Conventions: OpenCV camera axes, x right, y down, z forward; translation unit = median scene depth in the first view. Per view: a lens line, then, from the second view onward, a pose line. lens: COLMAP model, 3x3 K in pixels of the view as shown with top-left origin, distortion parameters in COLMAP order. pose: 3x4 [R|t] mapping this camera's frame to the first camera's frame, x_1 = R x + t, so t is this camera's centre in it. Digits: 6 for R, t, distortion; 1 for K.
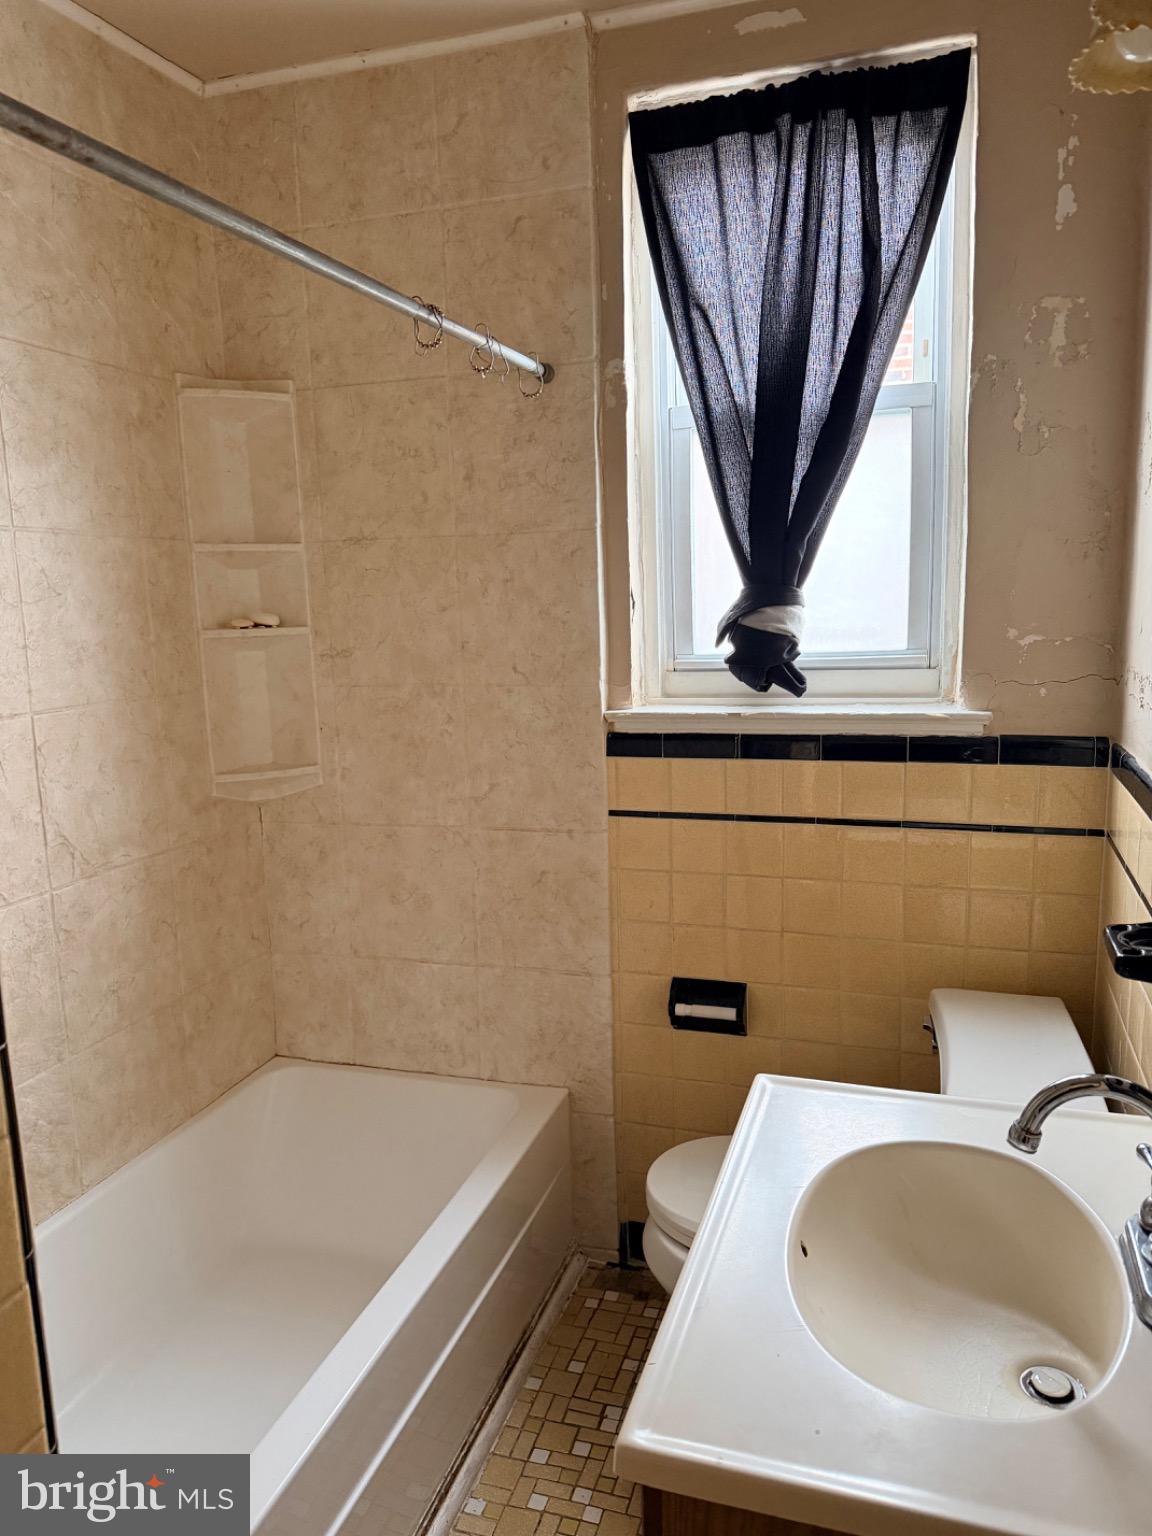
lens RADIAL K [[1084.4, 0, 573.2], [0, 1084.4, 766.3], [0, 0, 1]] dist [0.084239, -0.099402]
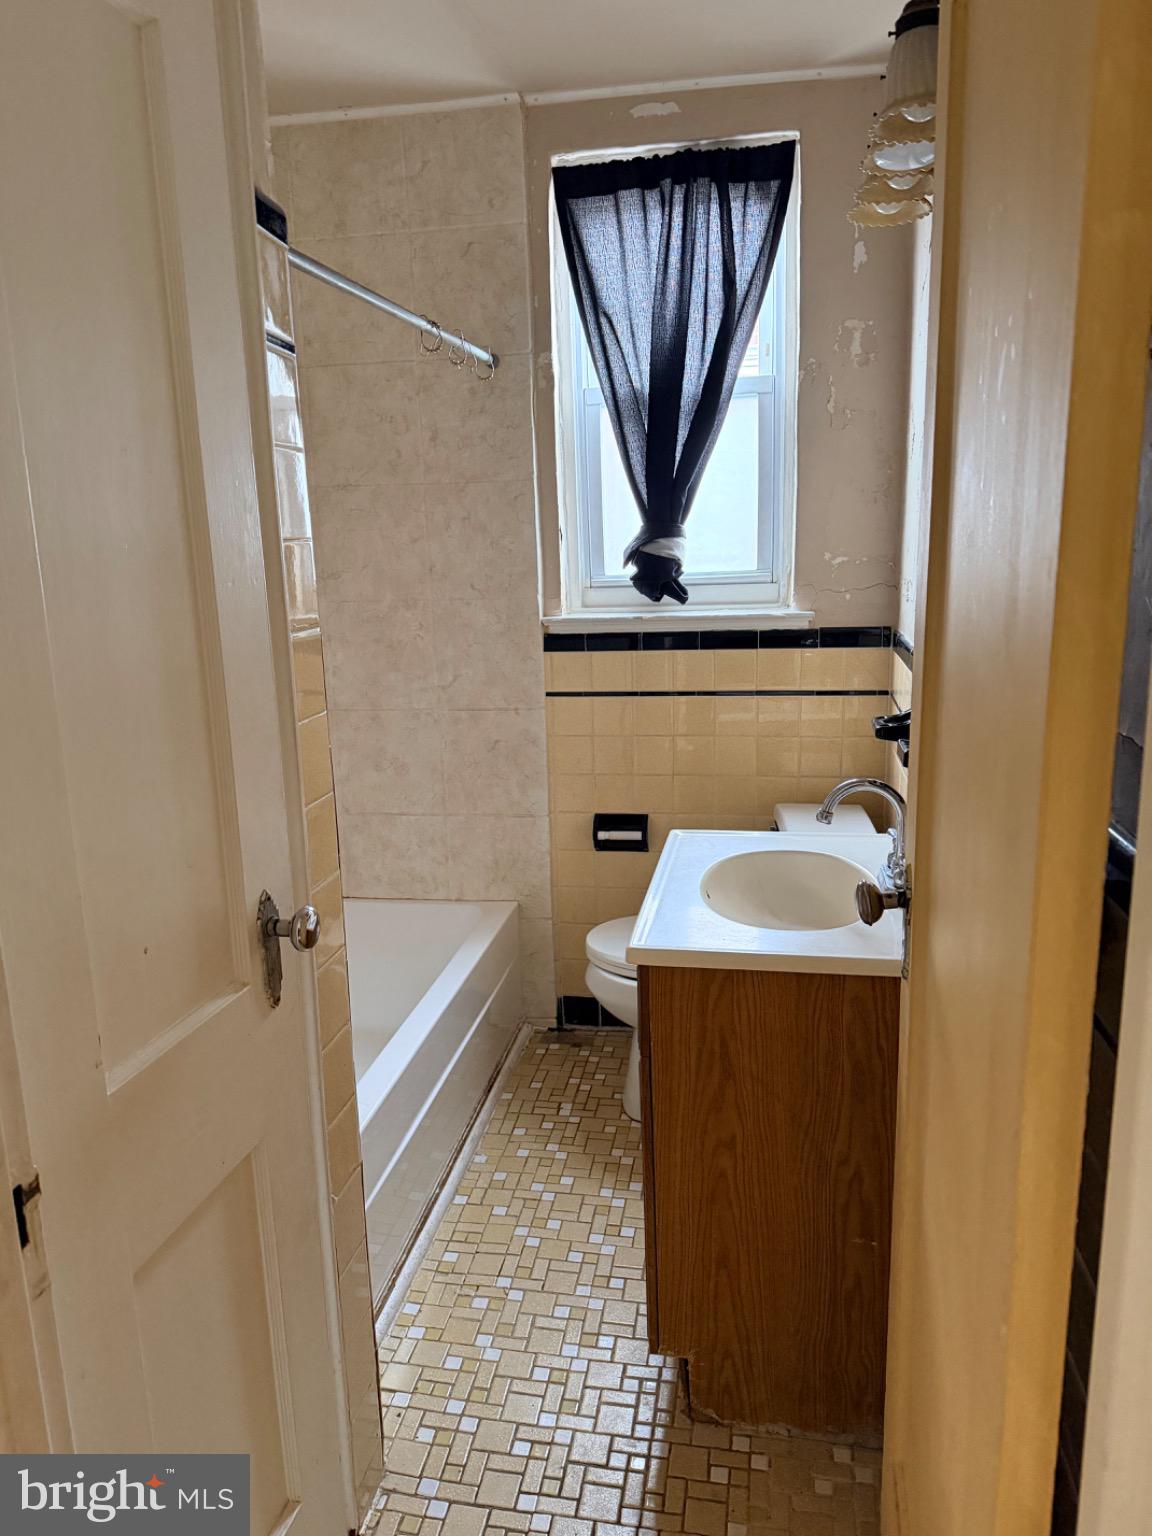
lens RADIAL K [[1079.9, 0, 576.0], [0, 1079.9, 768.0], [0, 0, 1]] dist [0.076140, -0.107172]
pose [[0.990260, -0.030653, 0.135818, -0.120614], [0.023306, 0.998195, 0.055354, 0.064287], [-0.137269, -0.051649, 0.989186, -0.352158]]
